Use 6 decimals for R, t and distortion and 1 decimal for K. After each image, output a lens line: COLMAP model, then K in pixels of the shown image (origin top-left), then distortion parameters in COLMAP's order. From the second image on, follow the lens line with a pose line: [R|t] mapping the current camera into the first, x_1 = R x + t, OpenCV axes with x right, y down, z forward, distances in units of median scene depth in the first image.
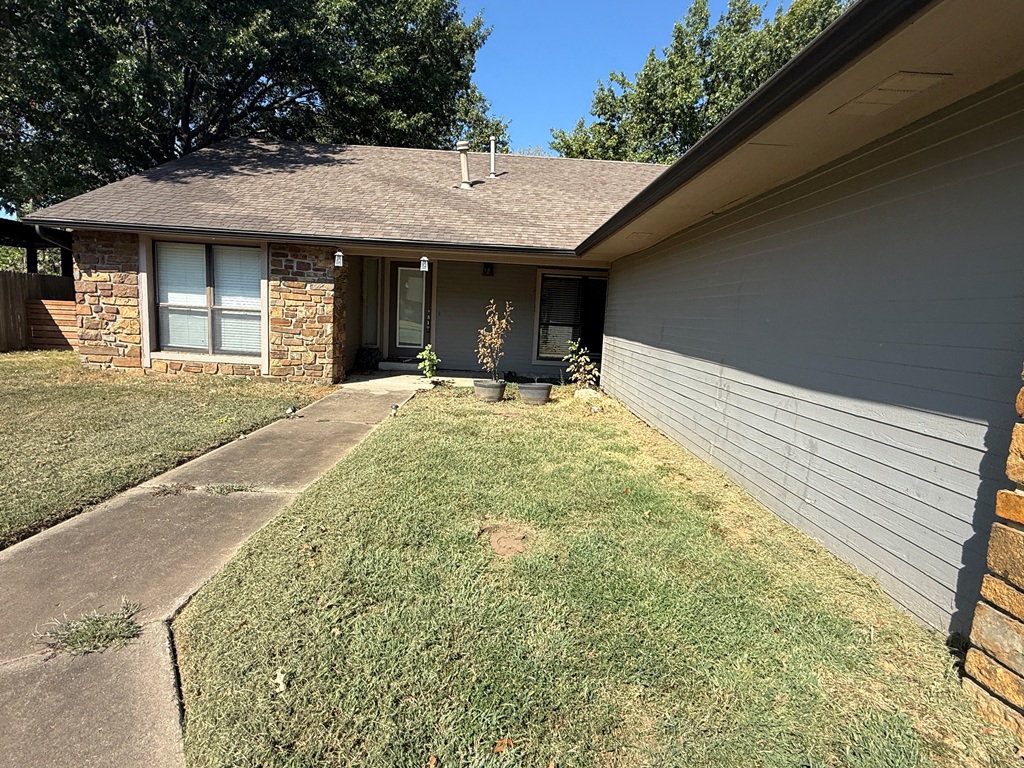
lens RADIAL K [[507.5, 0, 510.9], [0, 507.5, 384.6], [0, 0, 1]] dist [-0.000184, 0.000044]
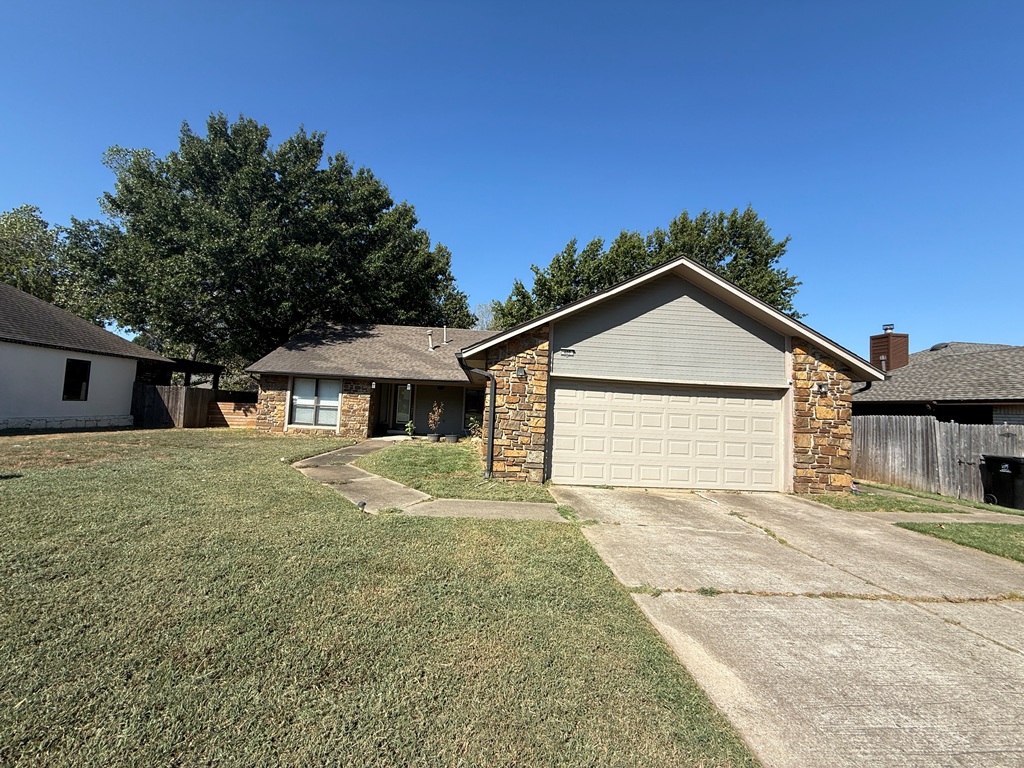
lens RADIAL K [[408.0, 0, 513.0], [0, 408.0, 384.1], [0, 0, 1]] dist [-0.001634, -0.000182]
pose [[0.998612, -0.006313, 0.052297, 0.213475], [0.016261, 0.981250, -0.192052, 0.125793], [-0.050104, 0.192636, 0.979990, -0.892395]]
